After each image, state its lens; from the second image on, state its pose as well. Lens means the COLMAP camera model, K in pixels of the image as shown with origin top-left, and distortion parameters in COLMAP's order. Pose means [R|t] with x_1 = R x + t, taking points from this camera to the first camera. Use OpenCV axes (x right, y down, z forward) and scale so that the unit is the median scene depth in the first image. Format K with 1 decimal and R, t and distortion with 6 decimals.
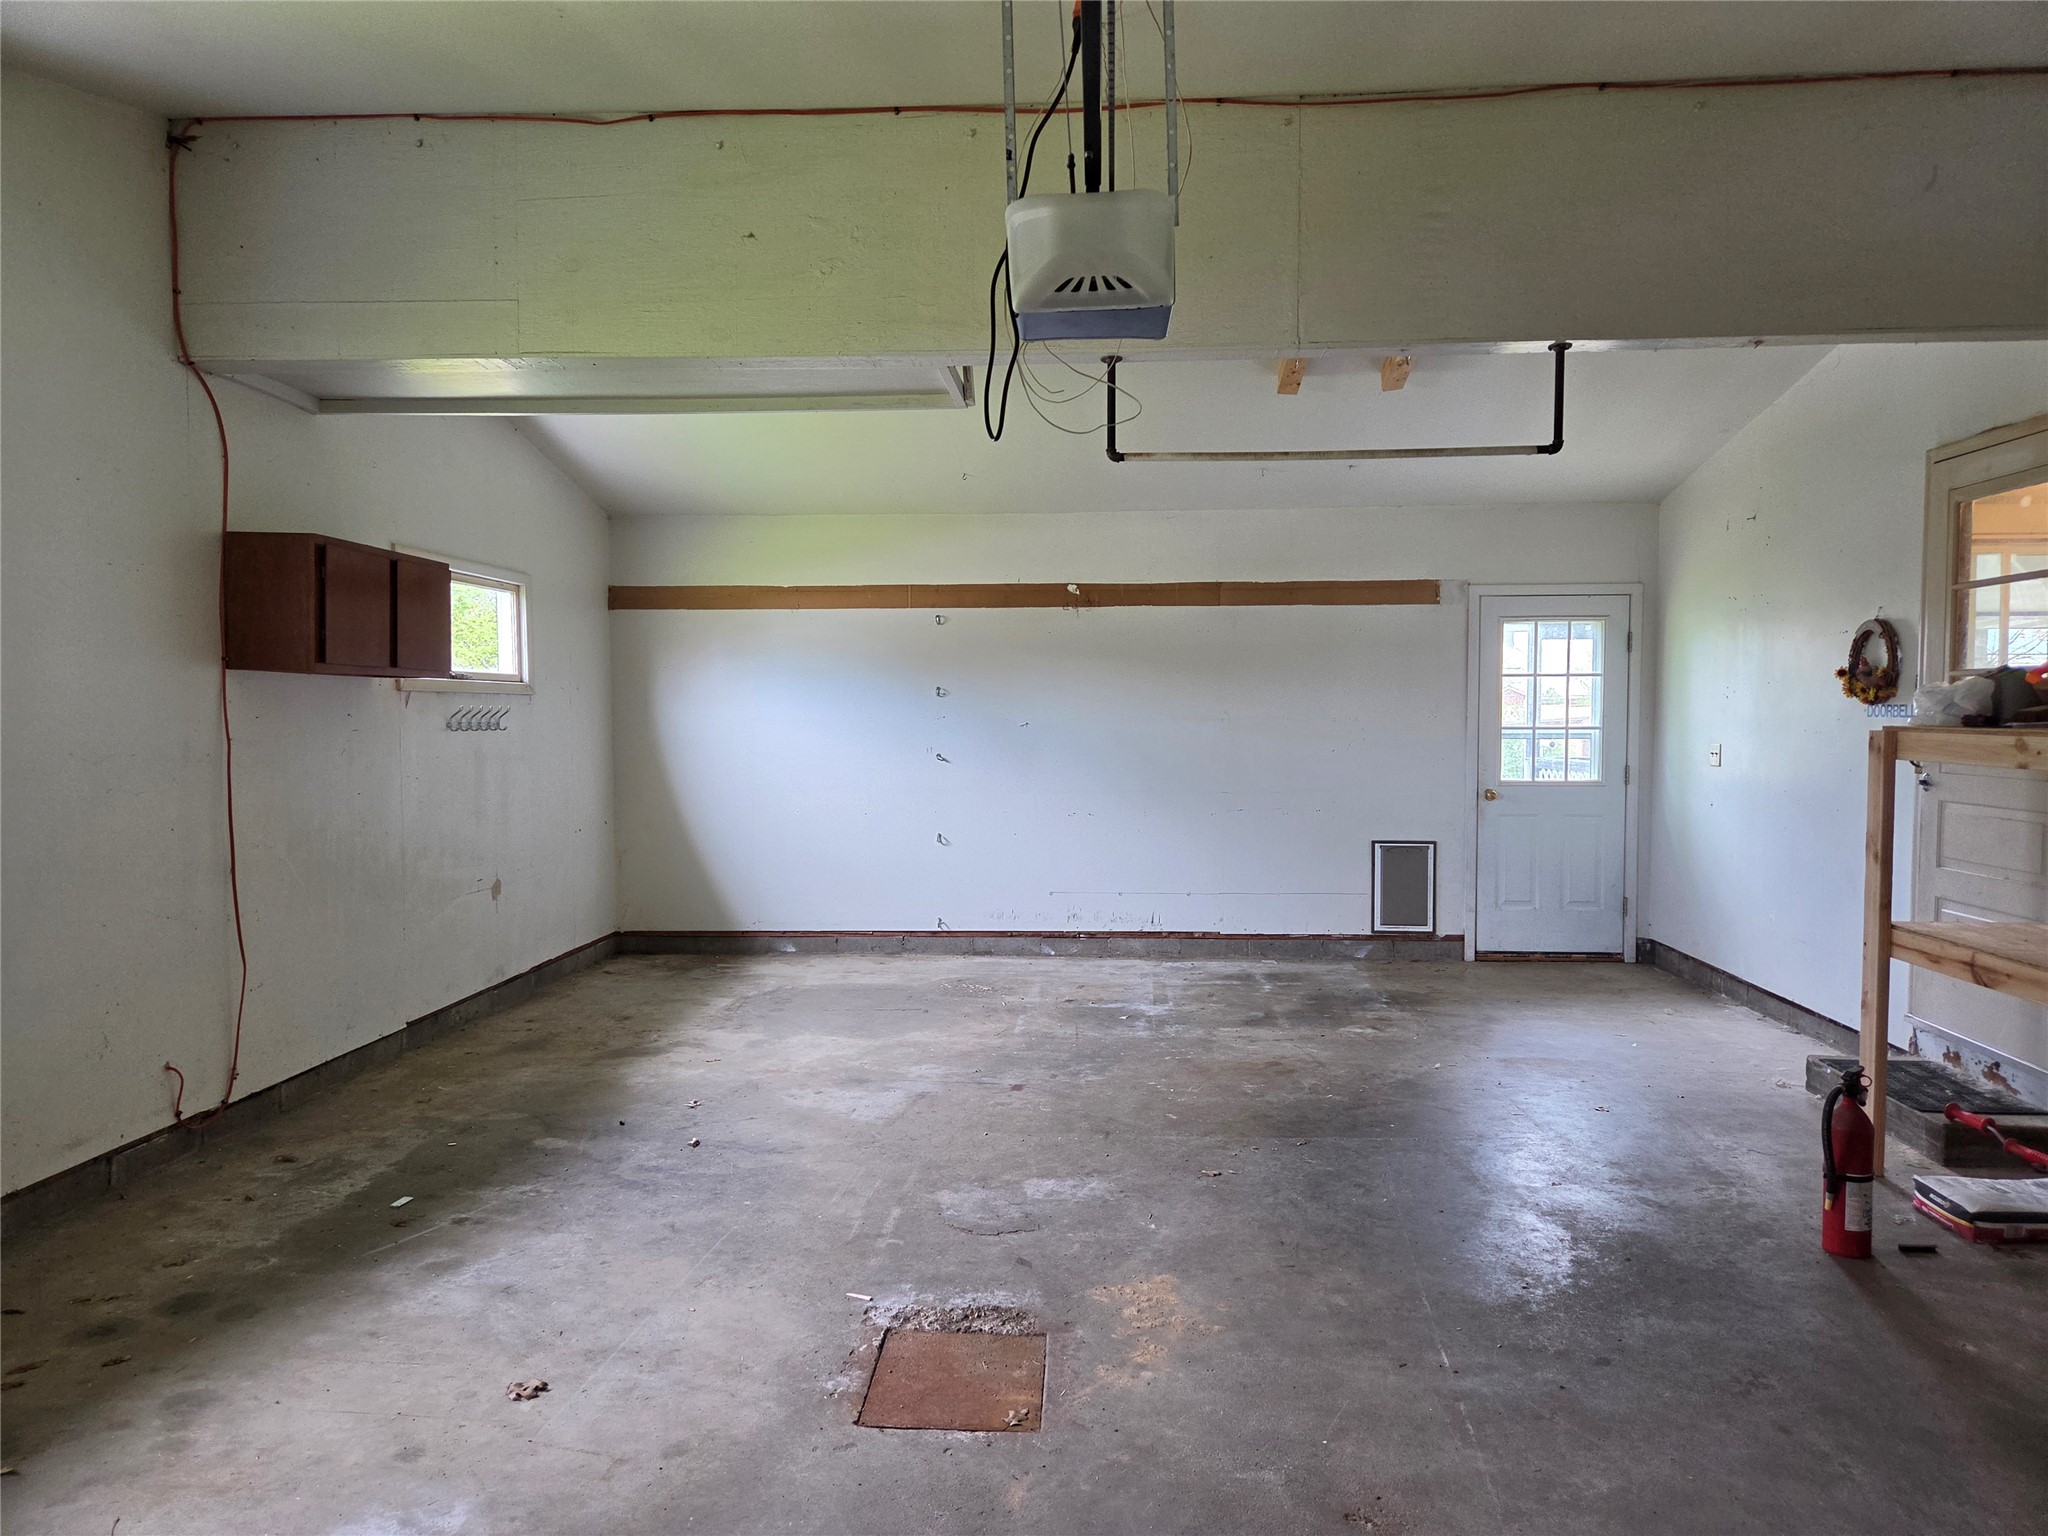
lens RADIAL K [[1373.9, 0, 1030.0], [0, 1373.9, 761.6], [0, 0, 1]] dist [0.051636, -0.028729]
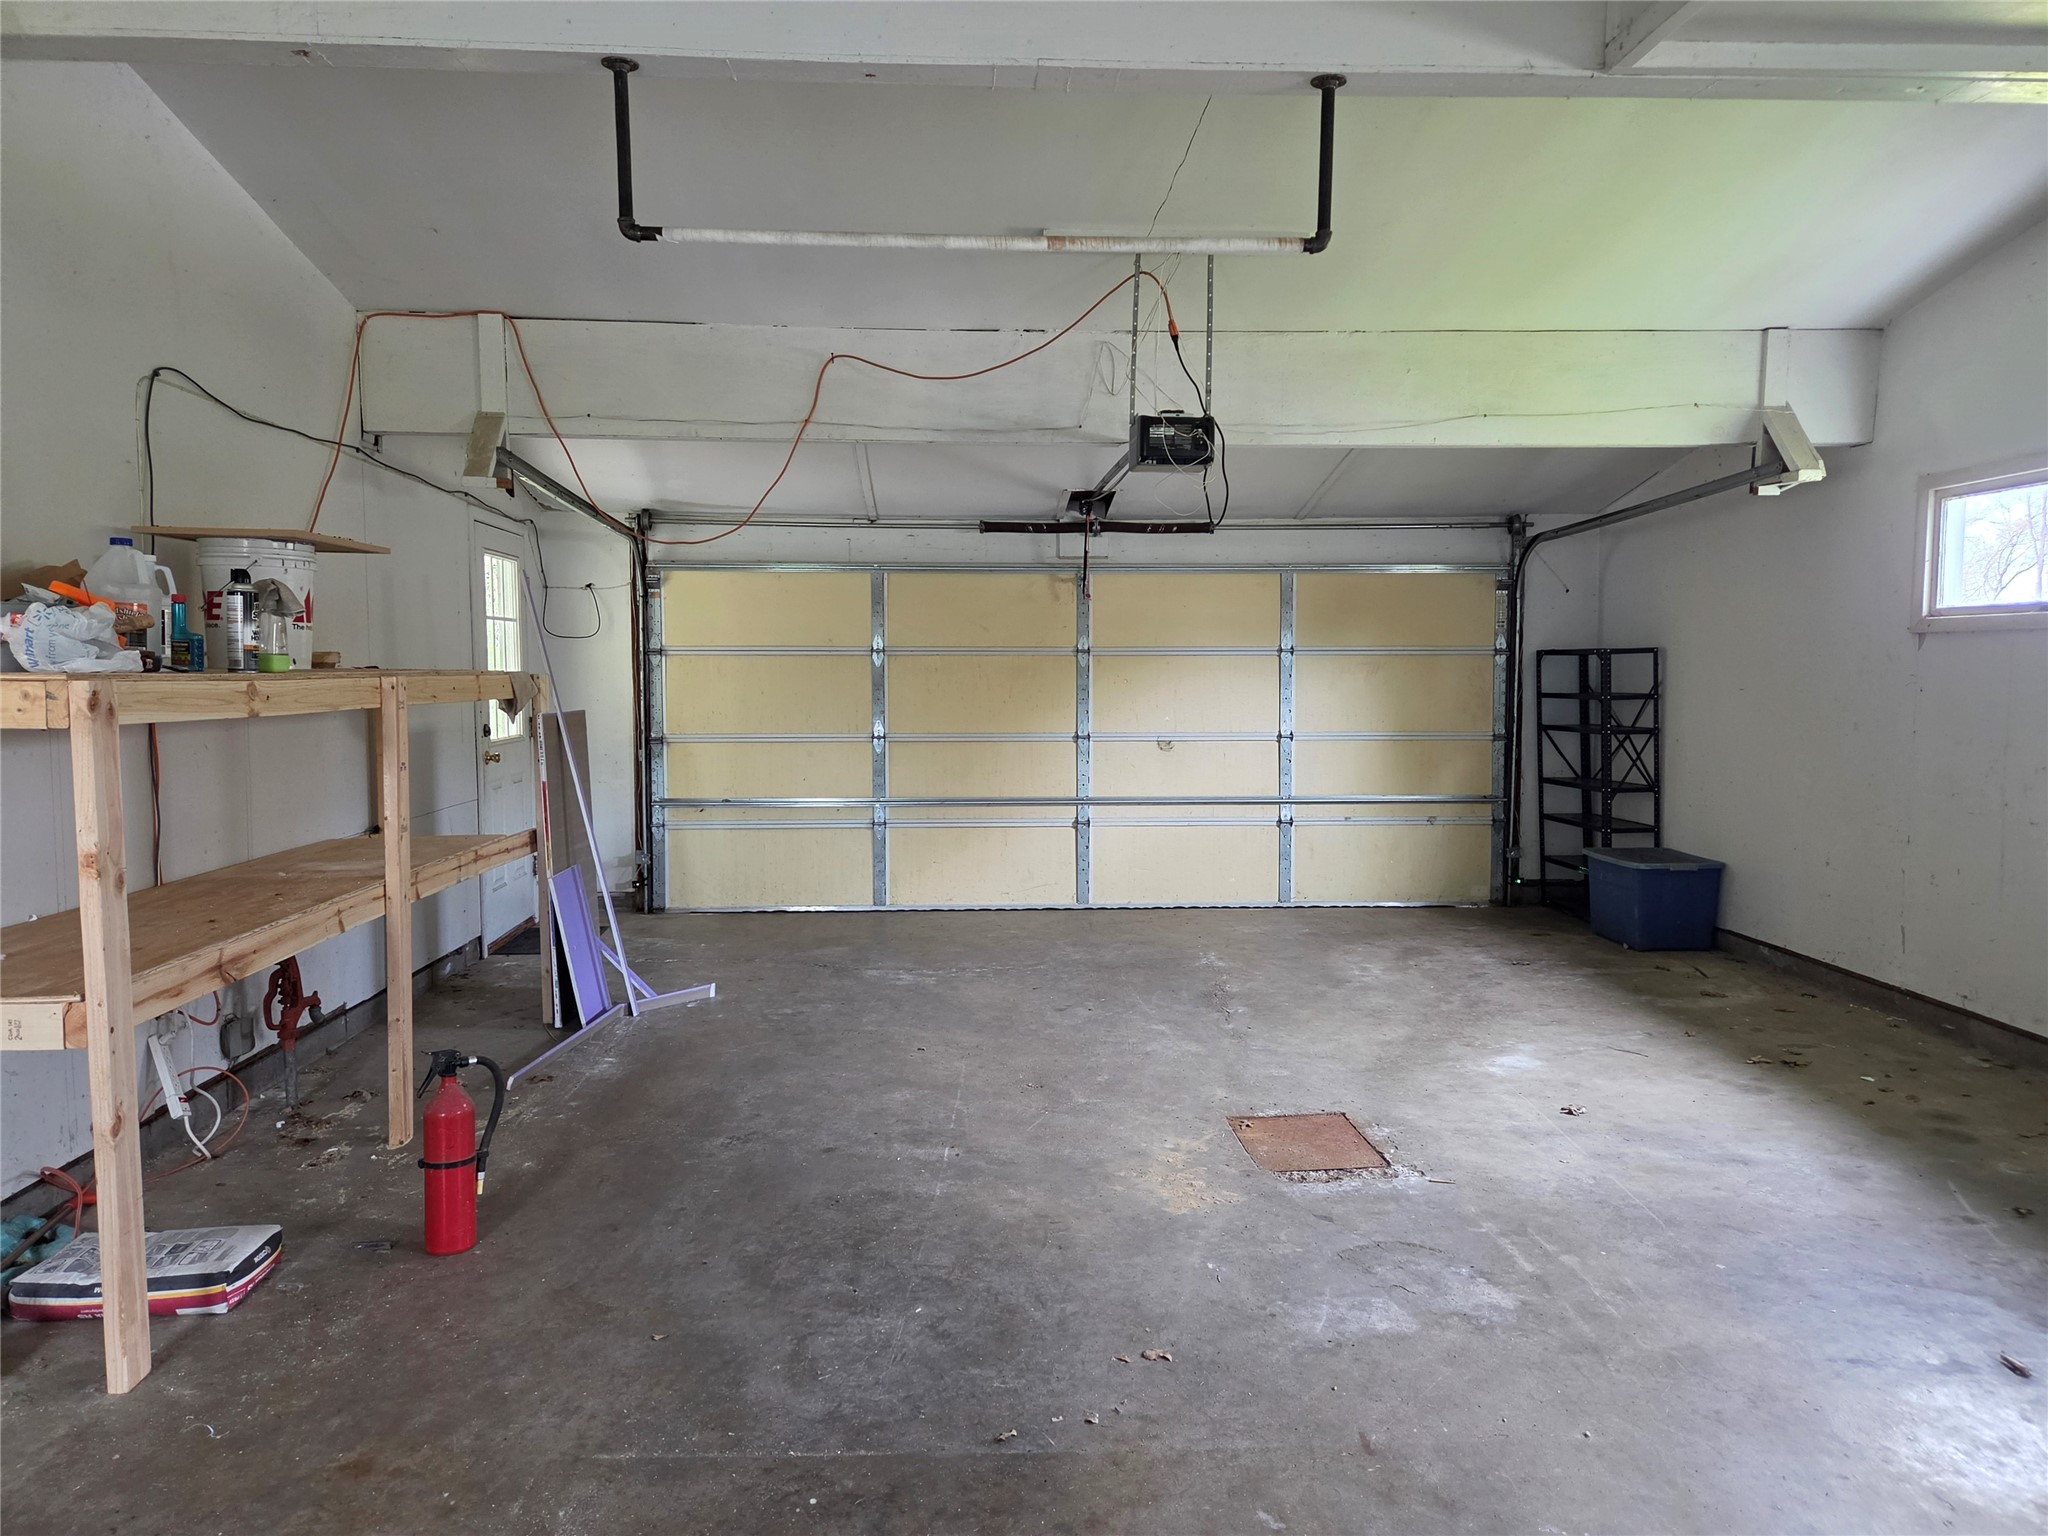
lens RADIAL K [[1373.9, 0, 1030.0], [0, 1373.9, 761.6], [0, 0, 1]] dist [0.051636, -0.028729]
pose [[-0.992717, 0.010254, -0.120034, 0.332327], [-0.002326, 0.994554, 0.104200, -0.062143], [0.120448, 0.103721, -0.987286, 2.007621]]
